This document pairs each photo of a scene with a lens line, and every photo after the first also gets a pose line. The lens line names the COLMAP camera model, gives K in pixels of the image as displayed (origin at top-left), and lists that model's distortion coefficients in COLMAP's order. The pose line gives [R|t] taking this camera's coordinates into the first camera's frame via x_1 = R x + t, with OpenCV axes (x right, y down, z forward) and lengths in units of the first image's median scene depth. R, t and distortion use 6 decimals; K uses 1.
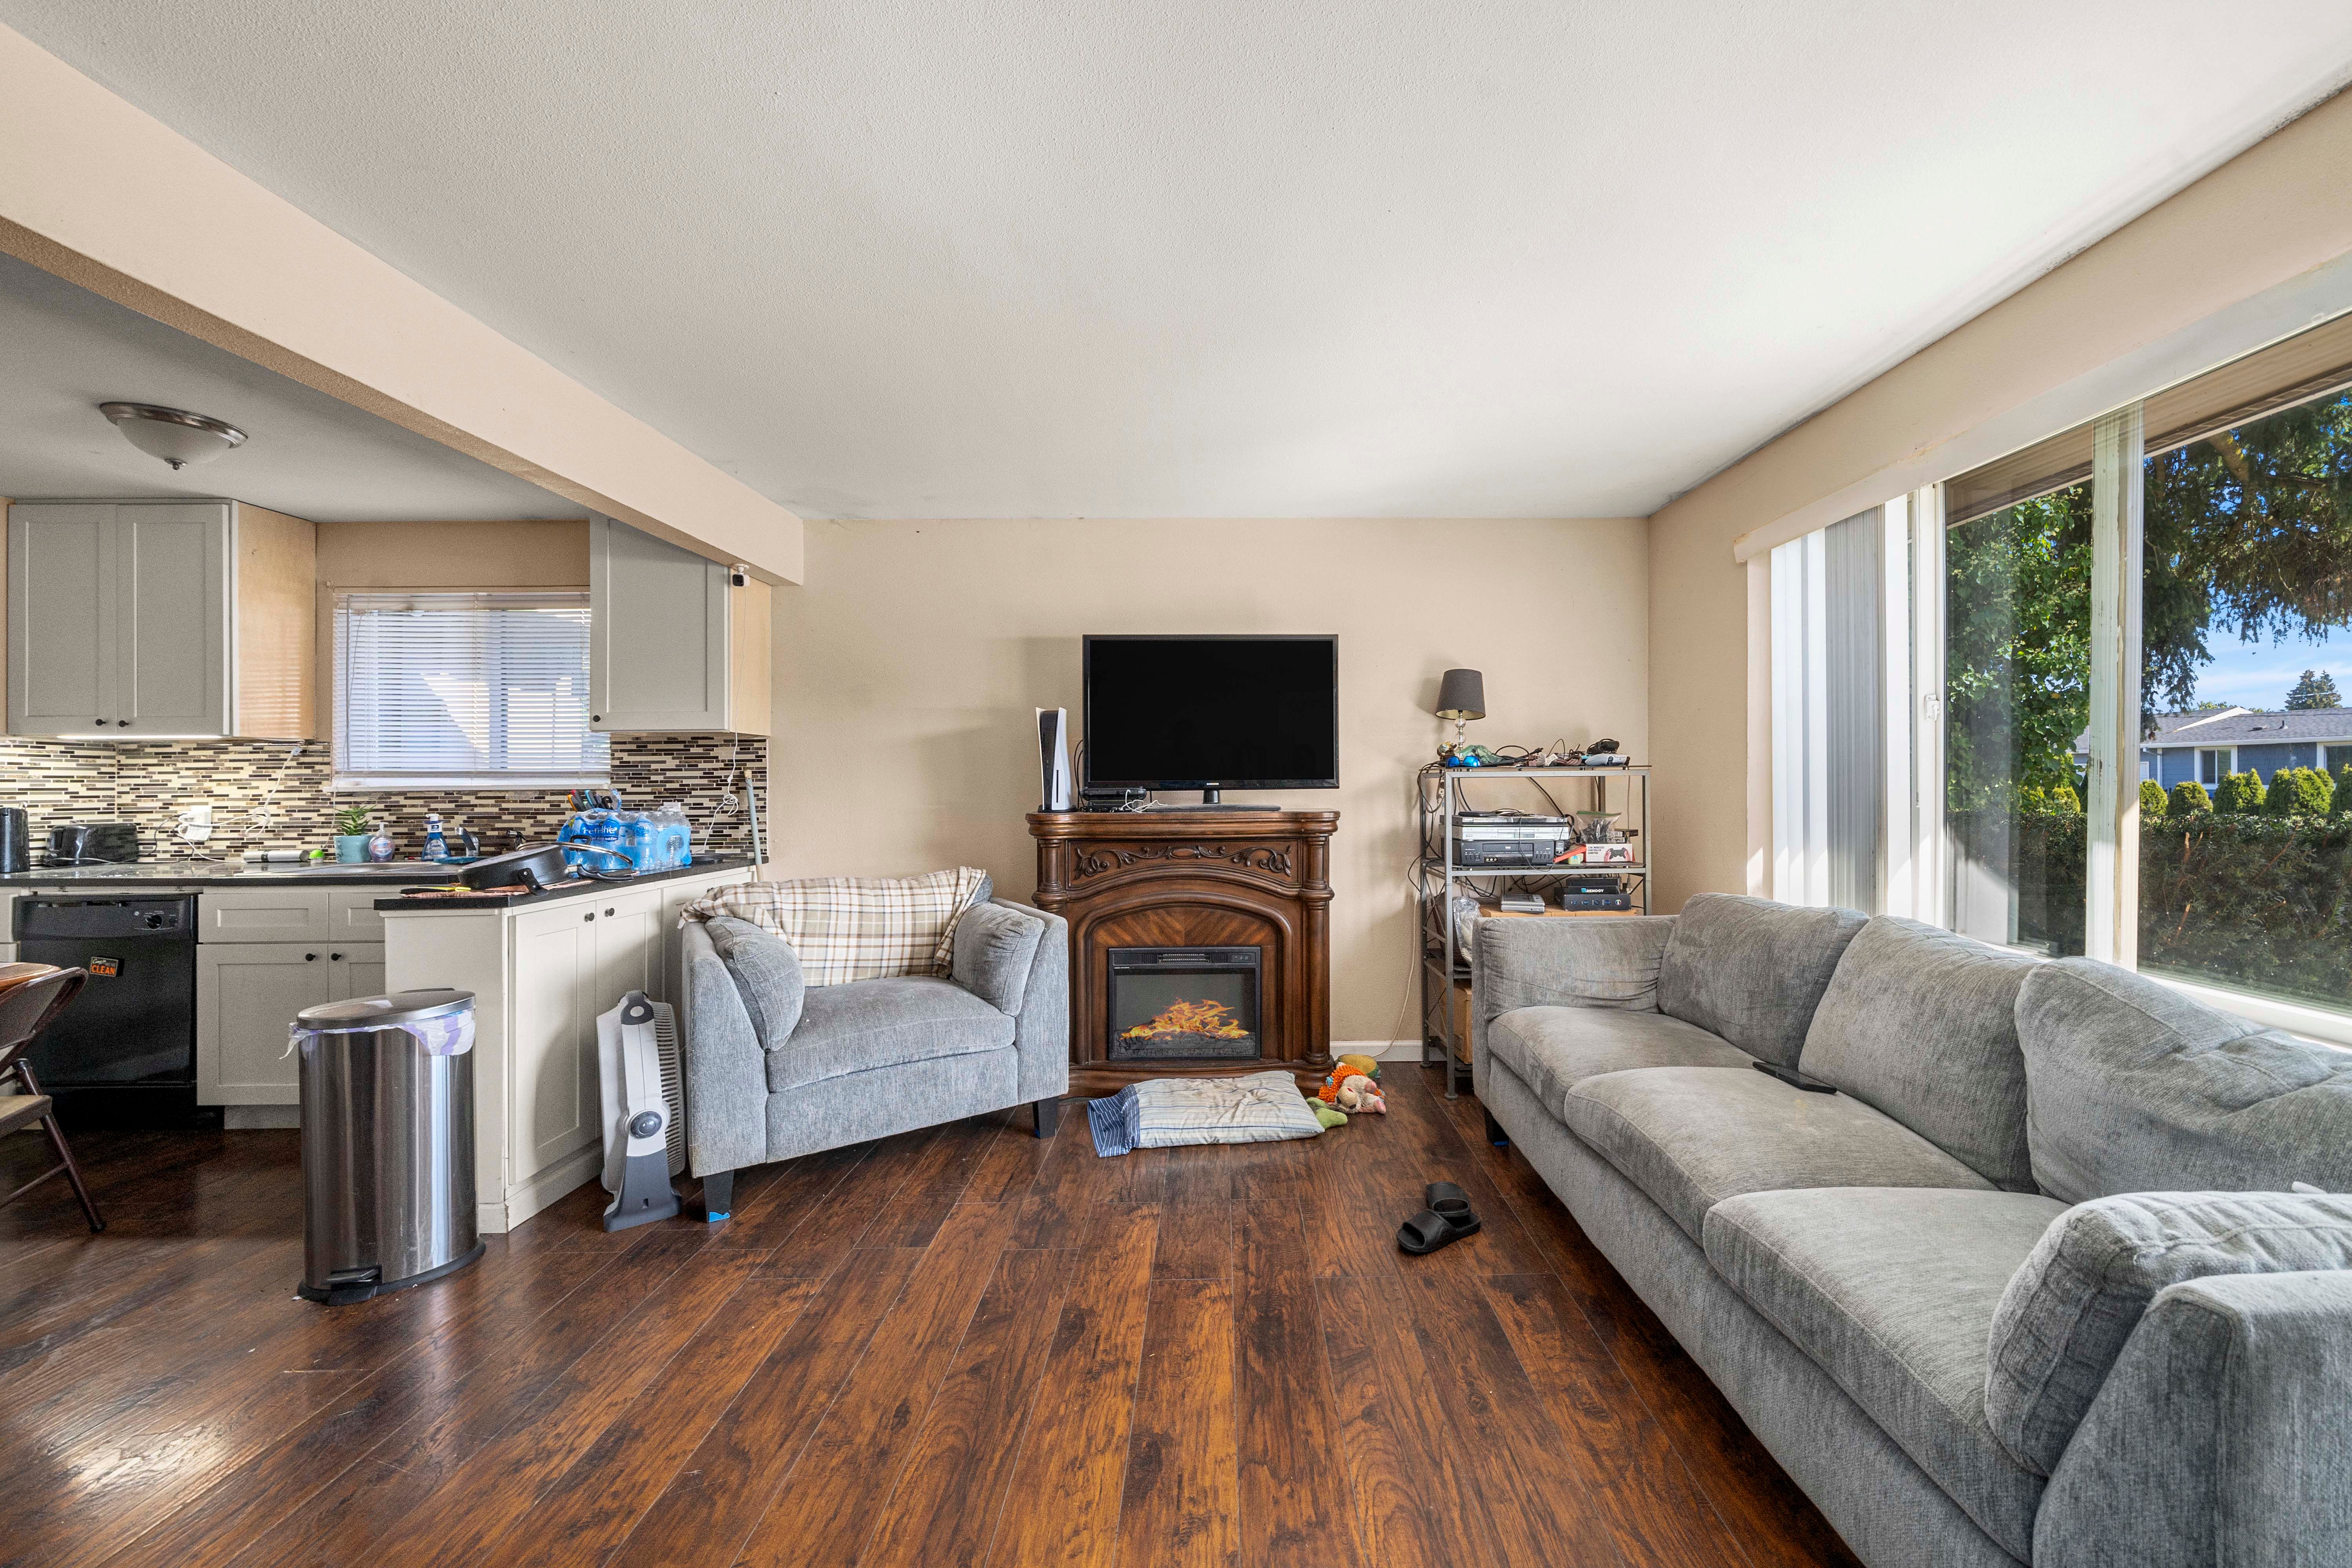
lens RADIAL K [[809.1, 0, 1174.8], [0, 809.1, 777.3], [0, 0, 1]] dist [-0.001972, -0.000120]
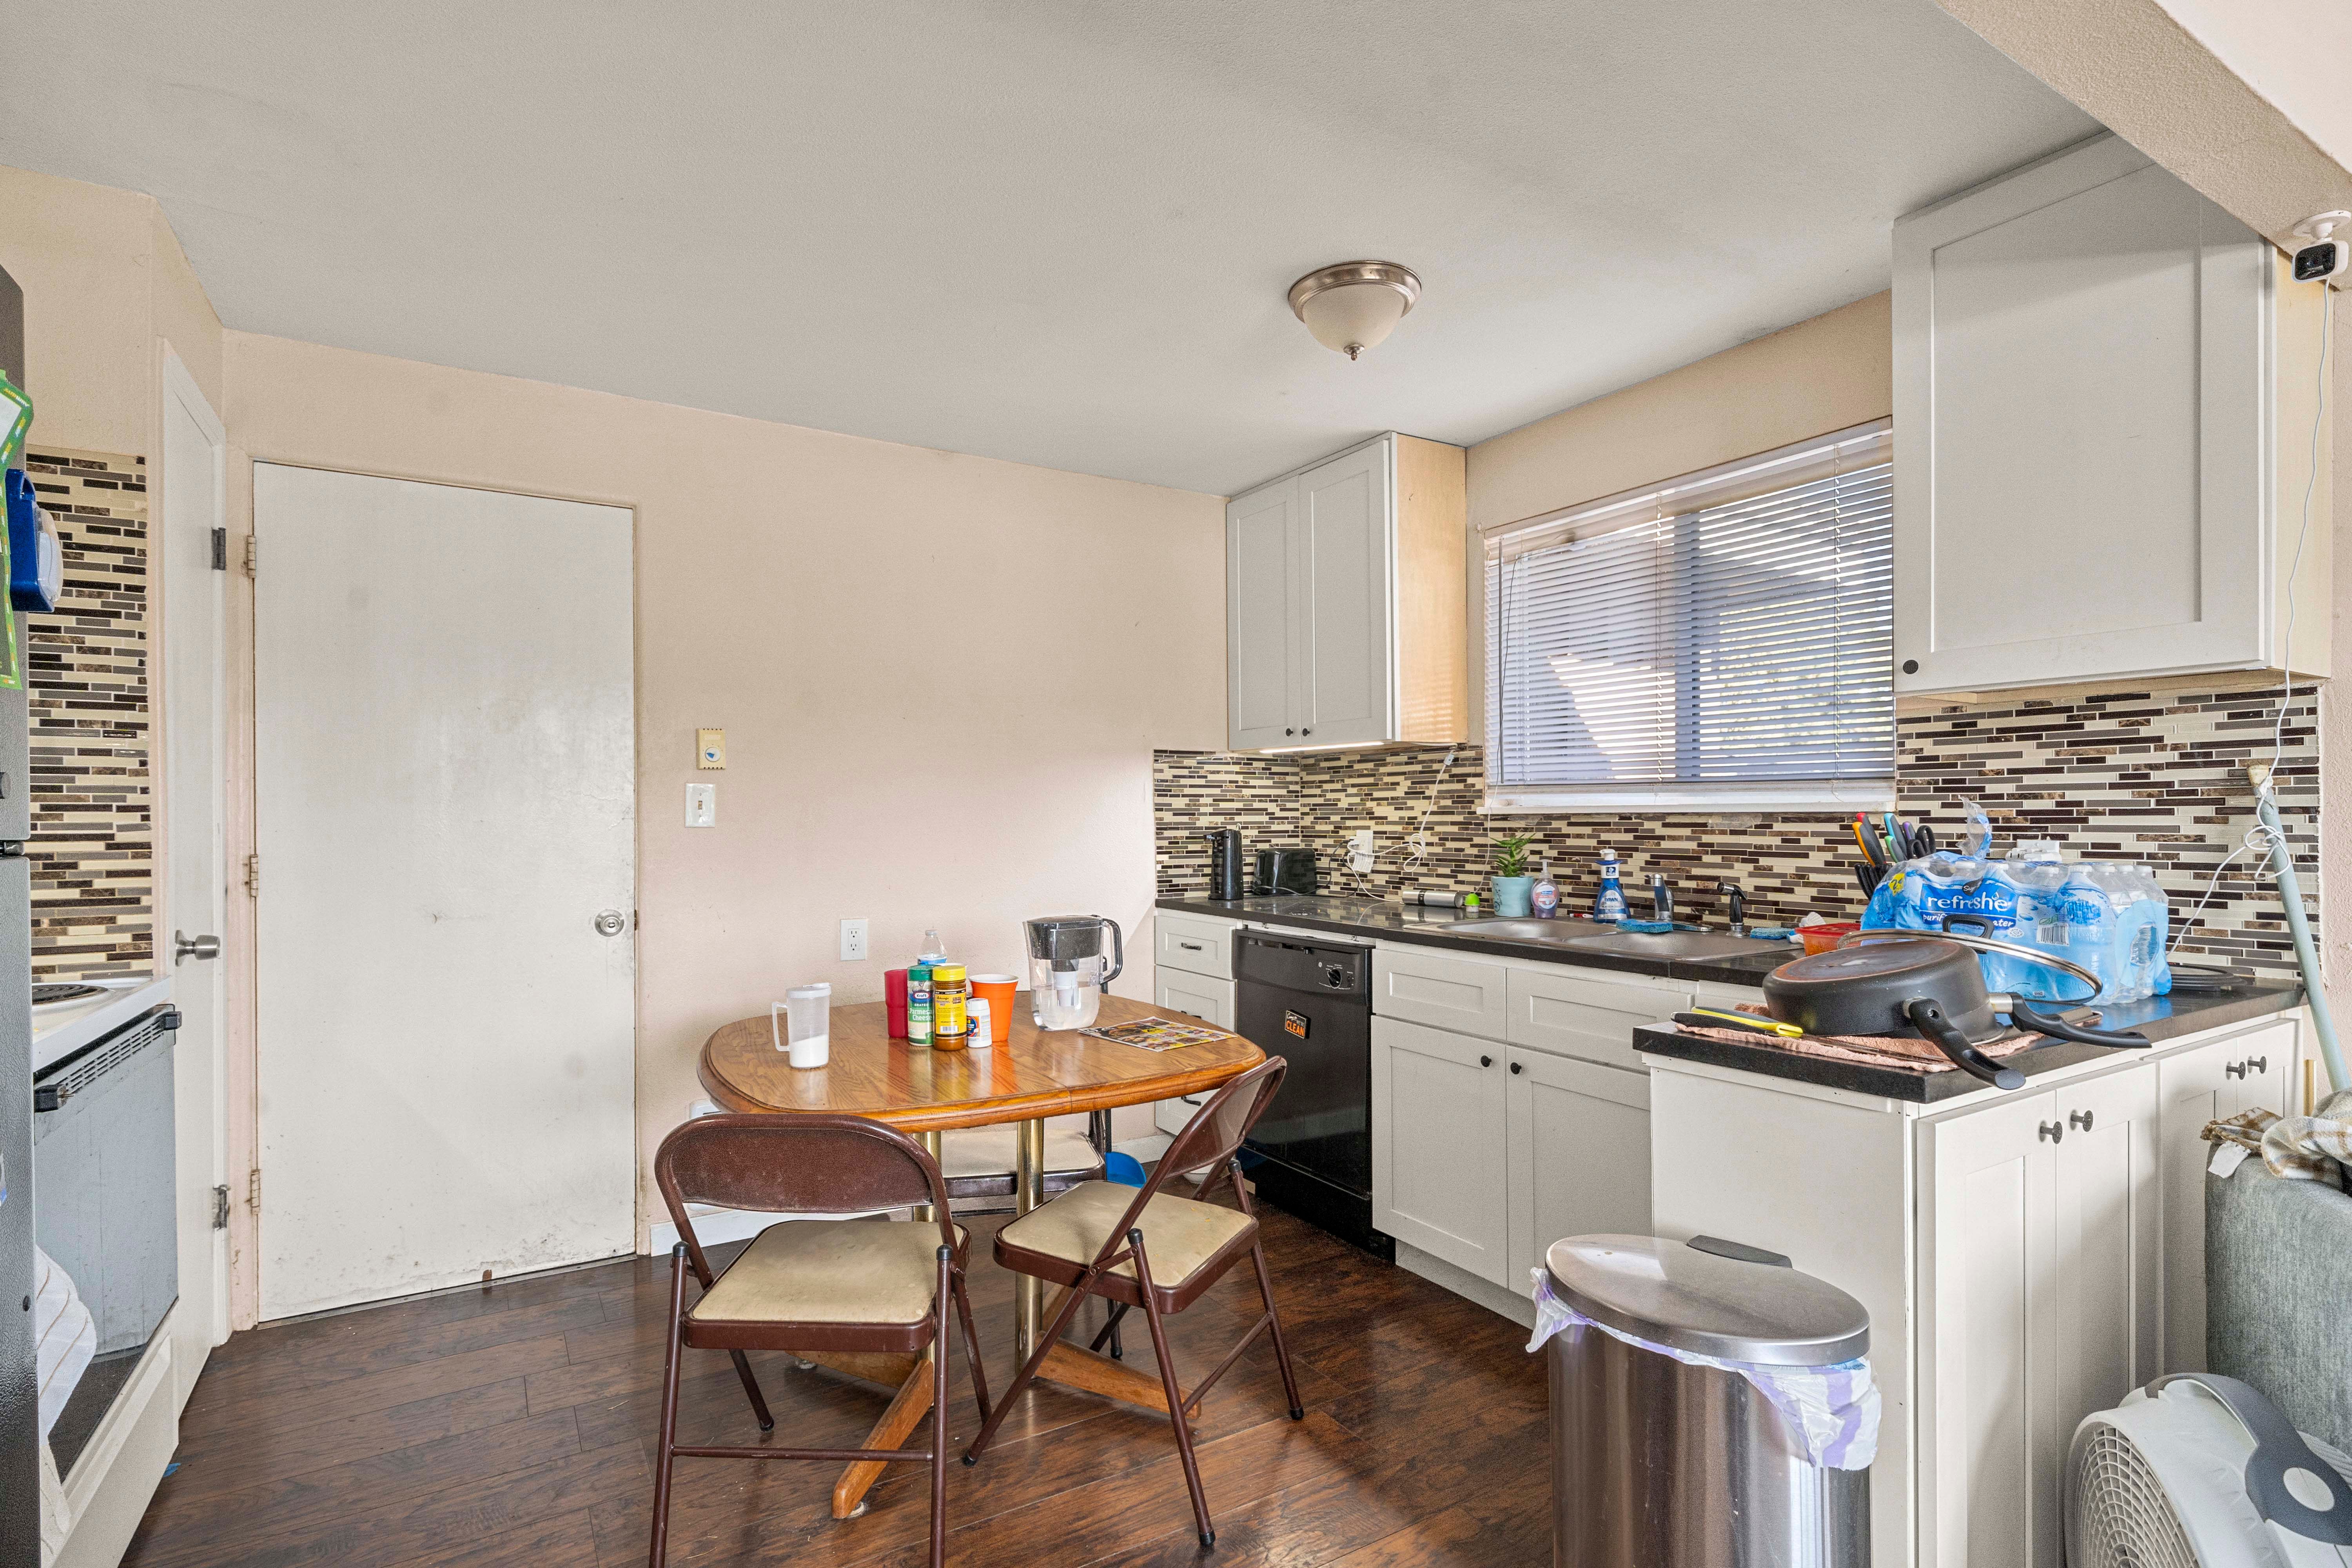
lens RADIAL K [[1102.1, 0, 1176.6], [0, 1102.1, 814.5], [0, 0, 1]] dist [-0.001741, -0.000252]
pose [[0.521248, 0.005651, -0.853387, -0.349775], [0.007618, 0.999907, 0.011274, 0.005294], [0.853371, -0.012378, 0.521157, 0.252566]]
